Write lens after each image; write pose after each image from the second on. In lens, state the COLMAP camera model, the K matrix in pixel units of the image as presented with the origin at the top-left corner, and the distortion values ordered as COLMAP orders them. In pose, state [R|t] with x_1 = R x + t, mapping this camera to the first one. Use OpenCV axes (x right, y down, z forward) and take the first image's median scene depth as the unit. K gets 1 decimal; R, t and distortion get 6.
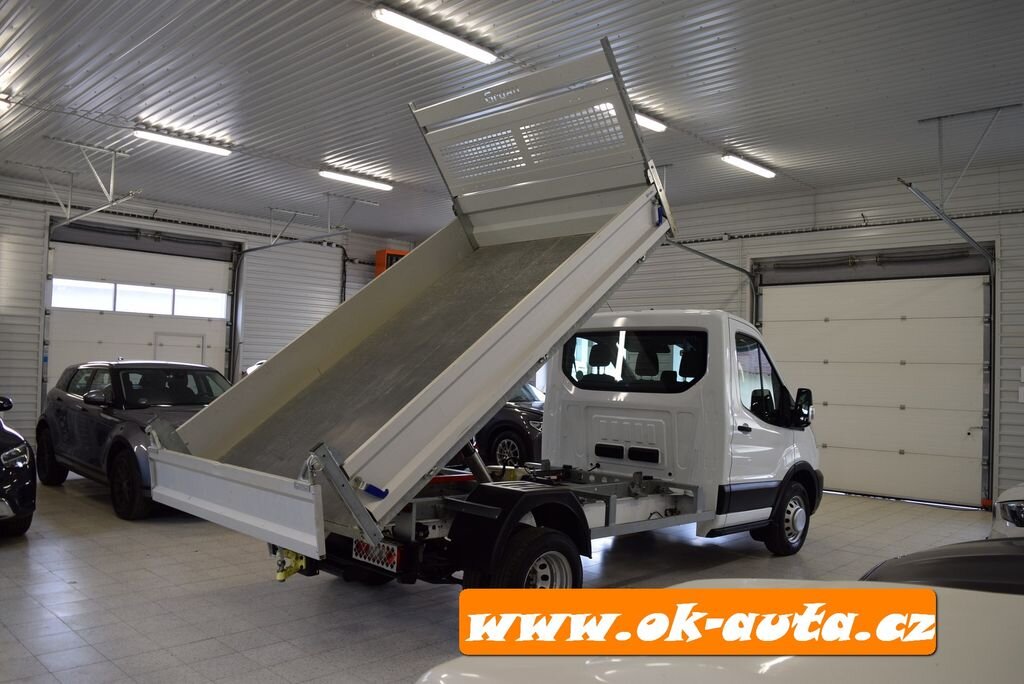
lens RADIAL K [[803.7, 0, 511.9], [0, 803.7, 344.2], [0, 0, 1]] dist [-0.092596, 0.018754]
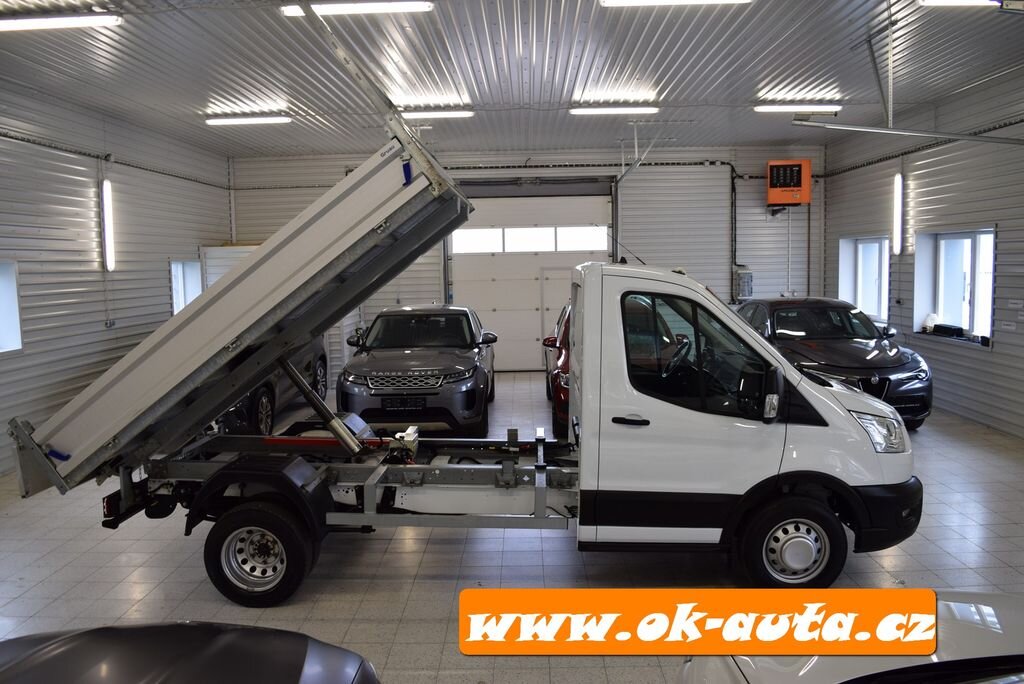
lens RADIAL K [[803.7, 0, 513.5], [0, 803.7, 341.1], [0, 0, 1]] dist [-0.092596, 0.018754]
pose [[0.680322, 0.027409, -0.732401, 0.459299], [0.062535, 0.993485, 0.095268, -0.029302], [0.730240, -0.110613, 0.674176, 0.245876]]
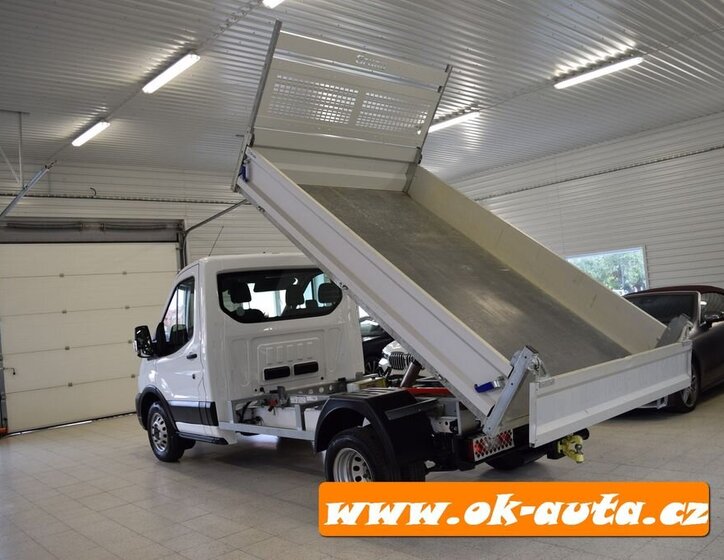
lens RADIAL K [[655.6, 0, 369.3], [0, 655.6, 280.5], [0, 0, 1]] dist [-0.097161, 0.017755]
pose [[0.062701, 0.001516, 0.998031, -0.530597], [0.058718, 0.998261, -0.005205, 0.008480], [-0.996304, 0.058929, 0.062503, 0.522098]]
